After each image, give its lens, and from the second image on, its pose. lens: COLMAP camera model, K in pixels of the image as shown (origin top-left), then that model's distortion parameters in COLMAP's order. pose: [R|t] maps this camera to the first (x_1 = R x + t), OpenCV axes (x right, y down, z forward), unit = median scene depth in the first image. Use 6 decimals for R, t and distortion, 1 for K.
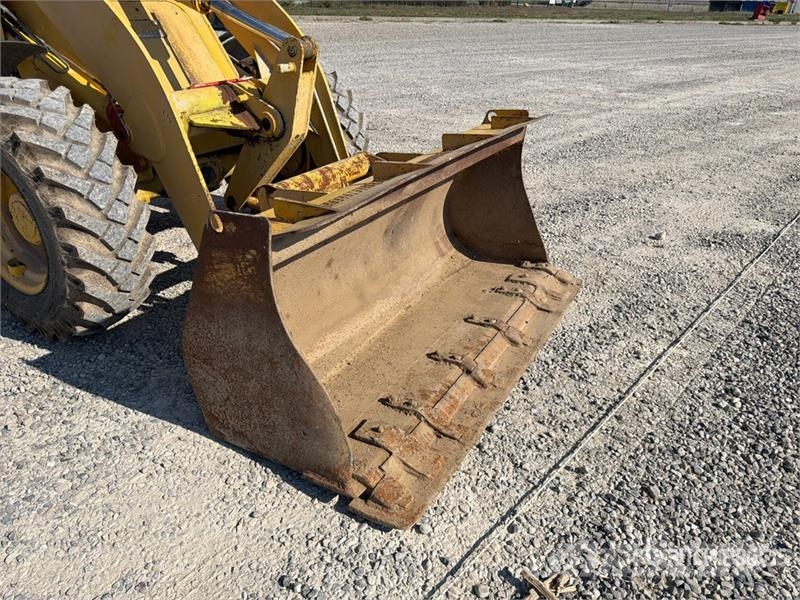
lens RADIAL K [[564.4, 0, 400.8], [0, 564.4, 291.3], [0, 0, 1]] dist [0.064077, -0.087881]
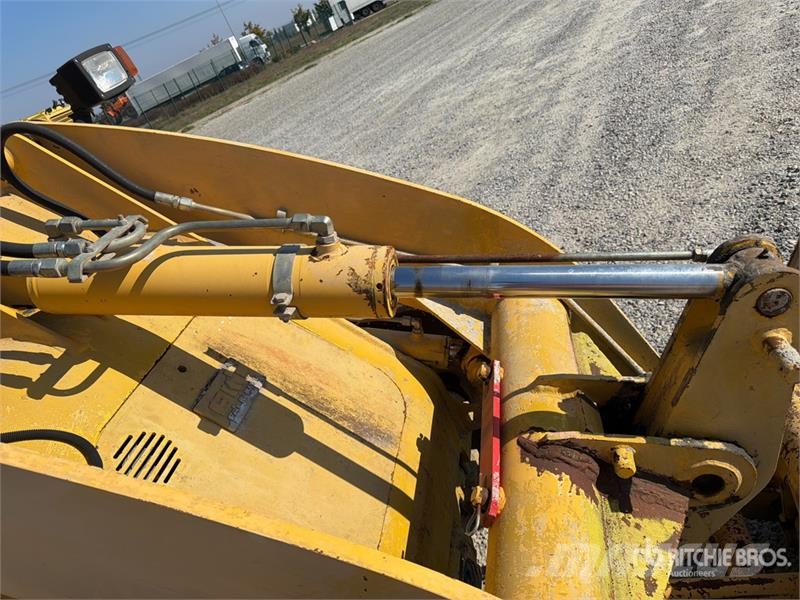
lens RADIAL K [[570.4, 0, 397.9], [0, 570.4, 299.3], [0, 0, 1]] dist [0.002808, -0.007306]
pose [[0.850477, -0.509171, 0.132034, -0.393752], [0.515514, 0.856717, -0.016794, -0.492203], [-0.104565, 0.082349, 0.991103, 0.630096]]
